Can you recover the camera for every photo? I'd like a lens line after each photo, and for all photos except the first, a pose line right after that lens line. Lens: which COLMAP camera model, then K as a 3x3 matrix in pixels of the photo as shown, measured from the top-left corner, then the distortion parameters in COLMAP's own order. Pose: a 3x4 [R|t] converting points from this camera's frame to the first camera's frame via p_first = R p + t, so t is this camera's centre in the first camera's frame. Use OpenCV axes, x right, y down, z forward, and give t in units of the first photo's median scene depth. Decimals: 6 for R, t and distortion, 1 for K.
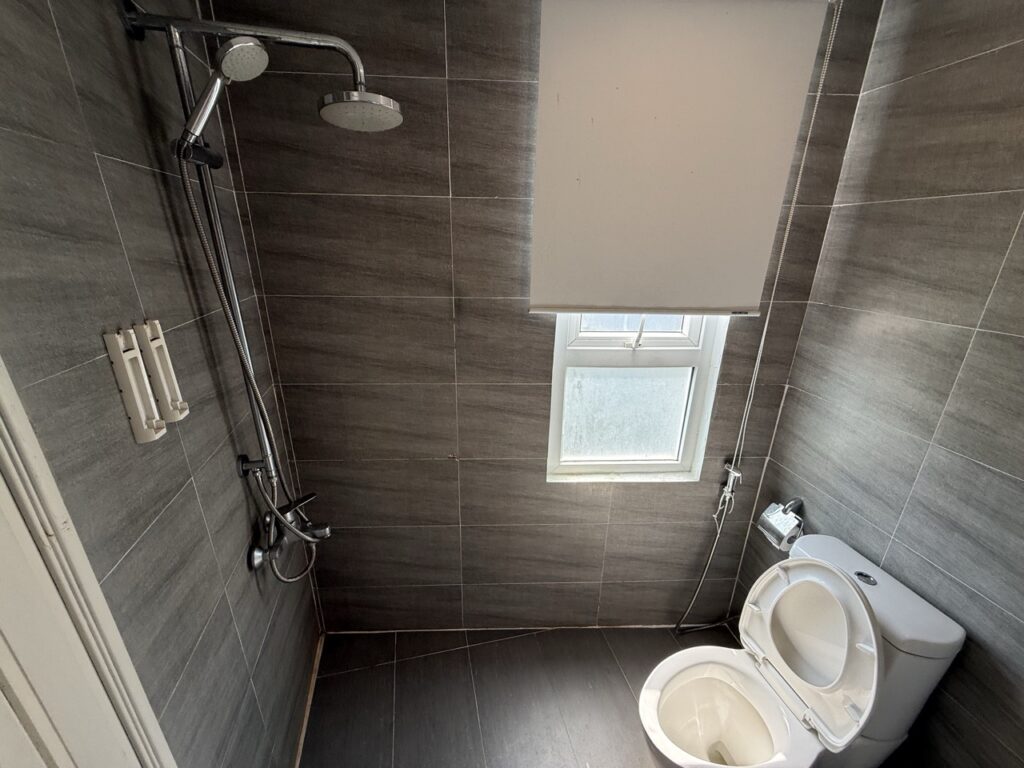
lens RADIAL K [[408.6, 0, 512.0], [0, 408.6, 384.0], [0, 0, 1]] dist [-0.002529, 0.000479]
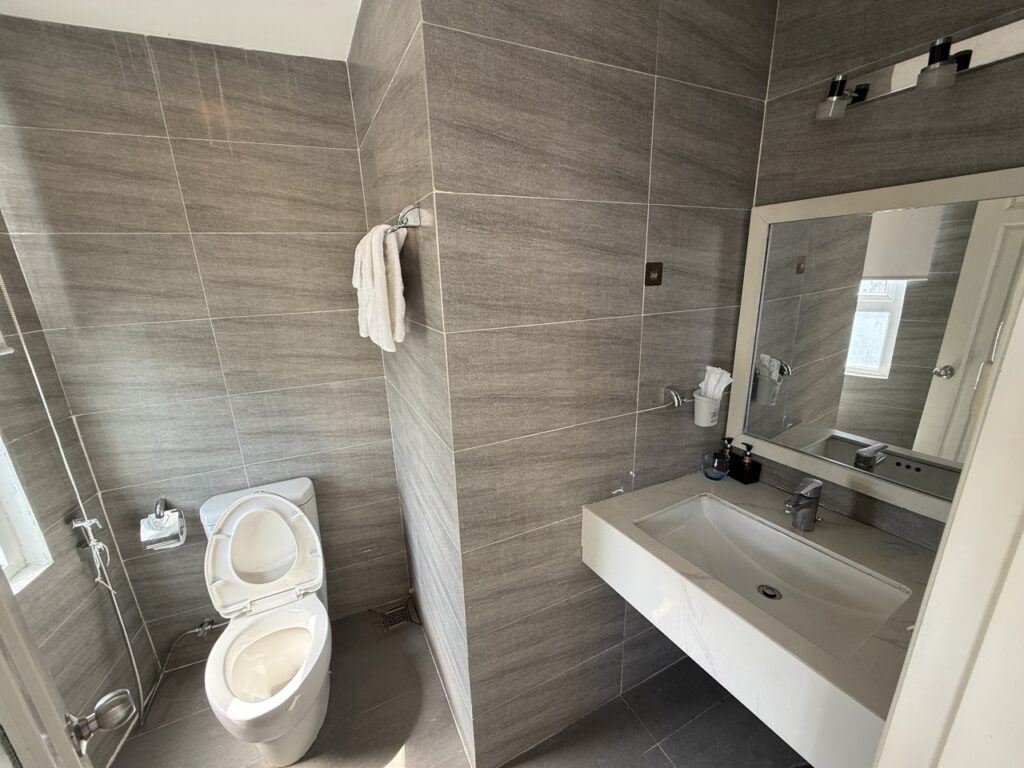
lens RADIAL K [[408.6, 0, 512.0], [0, 408.6, 384.0], [0, 0, 1]] dist [-0.002529, 0.000479]
pose [[-0.220080, -0.270193, 0.937316, -0.486126], [0.351881, 0.874191, 0.334618, -0.023482], [-0.909805, 0.403466, -0.097316, 0.142971]]
